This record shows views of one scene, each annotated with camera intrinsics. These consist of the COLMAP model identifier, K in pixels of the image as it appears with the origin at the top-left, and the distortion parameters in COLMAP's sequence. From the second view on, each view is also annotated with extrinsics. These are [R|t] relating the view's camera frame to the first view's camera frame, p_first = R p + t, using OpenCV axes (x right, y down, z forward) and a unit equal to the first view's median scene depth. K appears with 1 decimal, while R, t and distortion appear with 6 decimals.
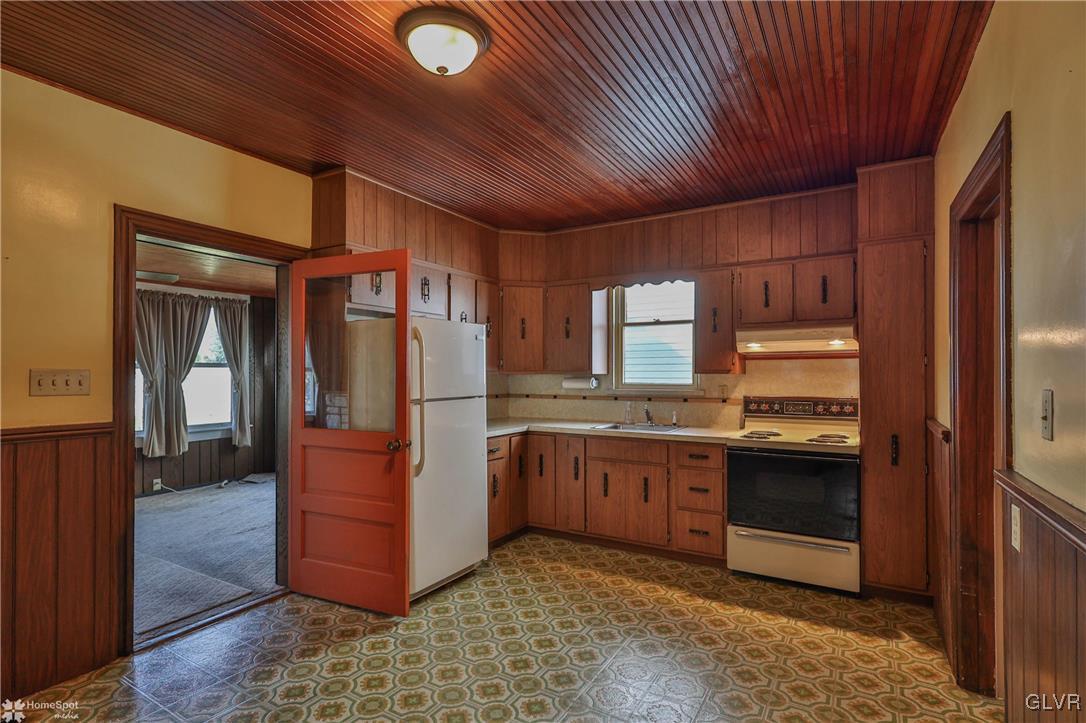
lens RADIAL K [[535.8, 0, 547.4], [0, 535.8, 368.9], [0, 0, 1]] dist [-0.000513, -0.000244]
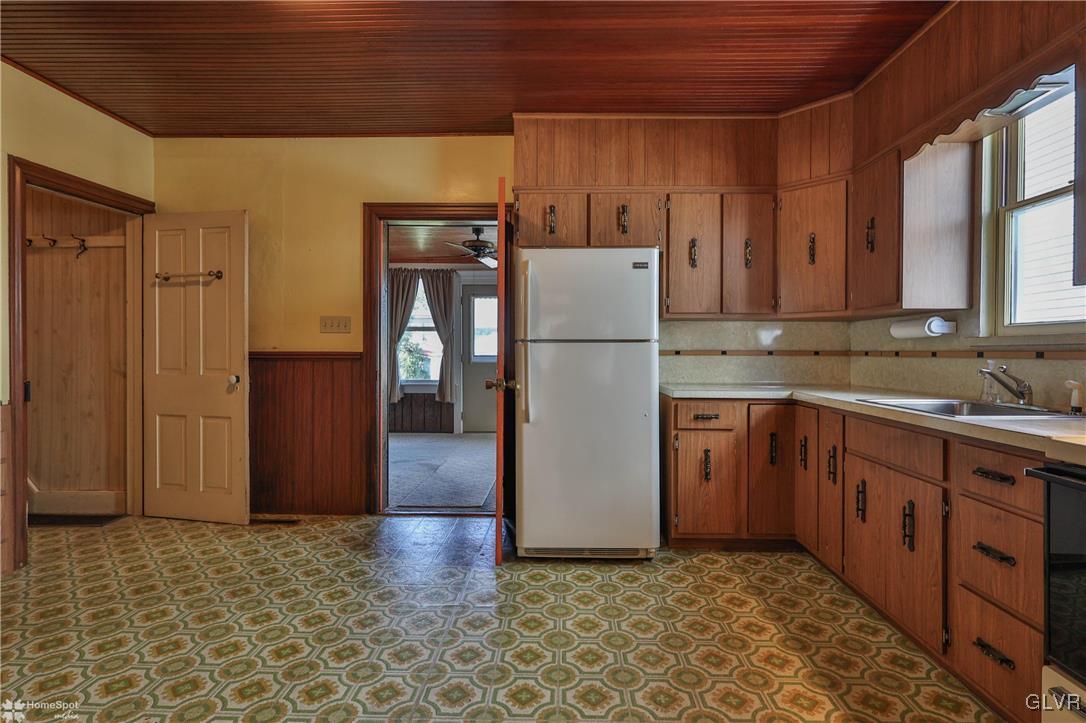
lens RADIAL K [[535.8, 0, 547.6], [0, 535.8, 356.9], [0, 0, 1]] dist [-0.000513, -0.000244]
pose [[0.489047, 0.011036, -0.872188, 0.475048], [0.004077, 0.999880, 0.014938, 0.060646], [0.872248, -0.010862, 0.488943, 0.479853]]
